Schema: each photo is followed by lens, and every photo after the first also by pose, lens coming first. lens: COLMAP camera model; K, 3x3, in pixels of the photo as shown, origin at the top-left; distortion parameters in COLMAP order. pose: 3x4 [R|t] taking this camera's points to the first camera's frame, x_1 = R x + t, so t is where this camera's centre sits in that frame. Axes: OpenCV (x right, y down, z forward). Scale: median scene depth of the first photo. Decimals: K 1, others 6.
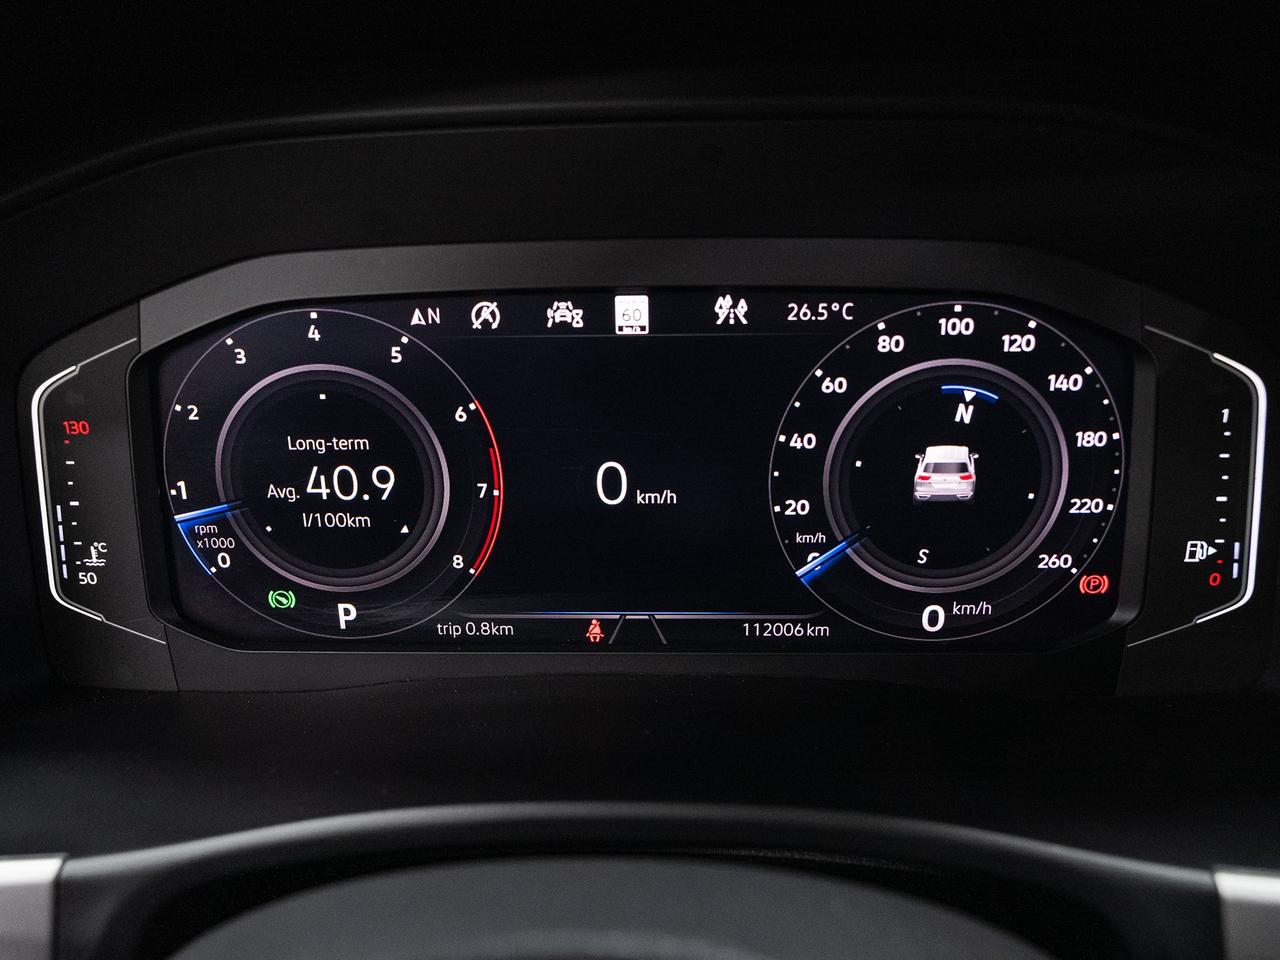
lens RADIAL K [[958.5, 0, 640.0], [0, 958.5, 480.0], [0, 0, 1]] dist [-0.028371, -0.007201]
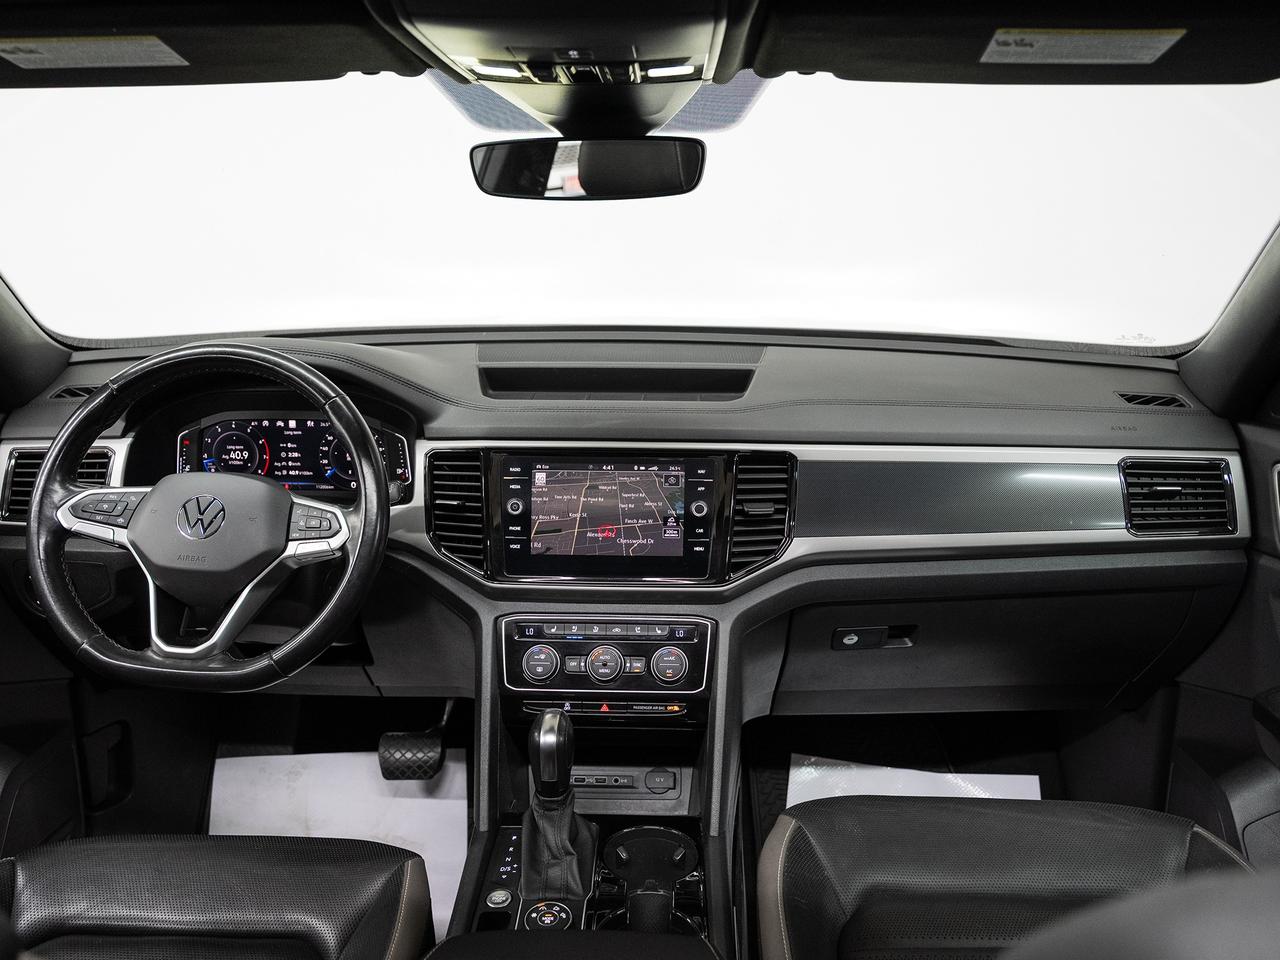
lens RADIAL K [[958.5, 0, 640.0], [0, 958.5, 480.0], [0, 0, 1]] dist [-0.028371, -0.007201]
pose [[0.999230, 0.024773, 0.030438, 1.738625], [-0.021675, 0.994933, -0.098177, 0.608004], [-0.032716, 0.097442, 0.994703, -4.253948]]
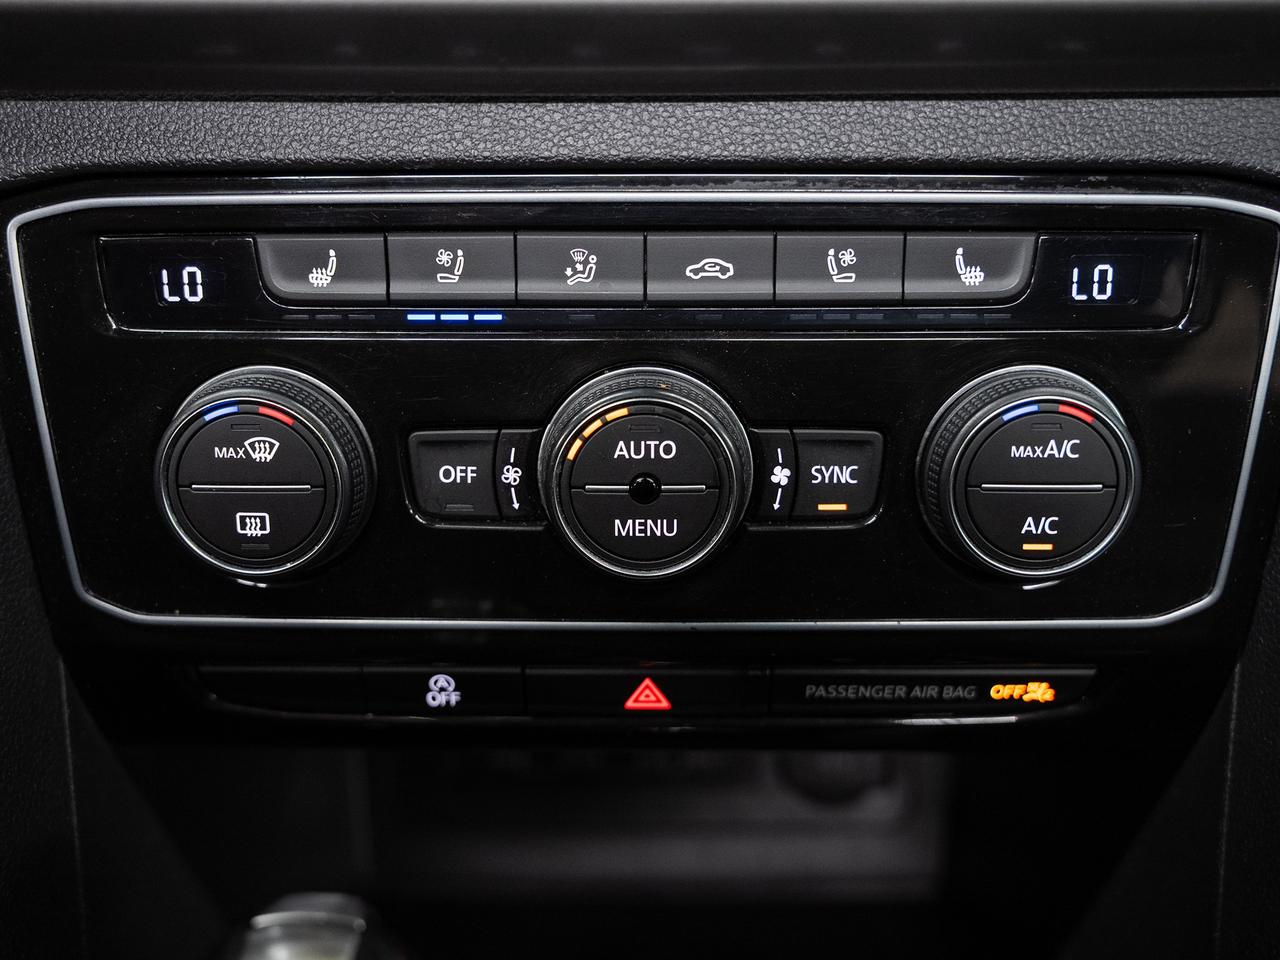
lens RADIAL K [[1201.4, 0, 640.0], [0, 1201.4, 480.0], [0, 0, 1]] dist [-0.013016, -0.003800]
pose [[0.998791, -0.010789, 0.047963, 1.681510], [-0.006657, 0.936954, 0.349389, 0.704640], [-0.048709, -0.349286, 0.935749, -0.456909]]
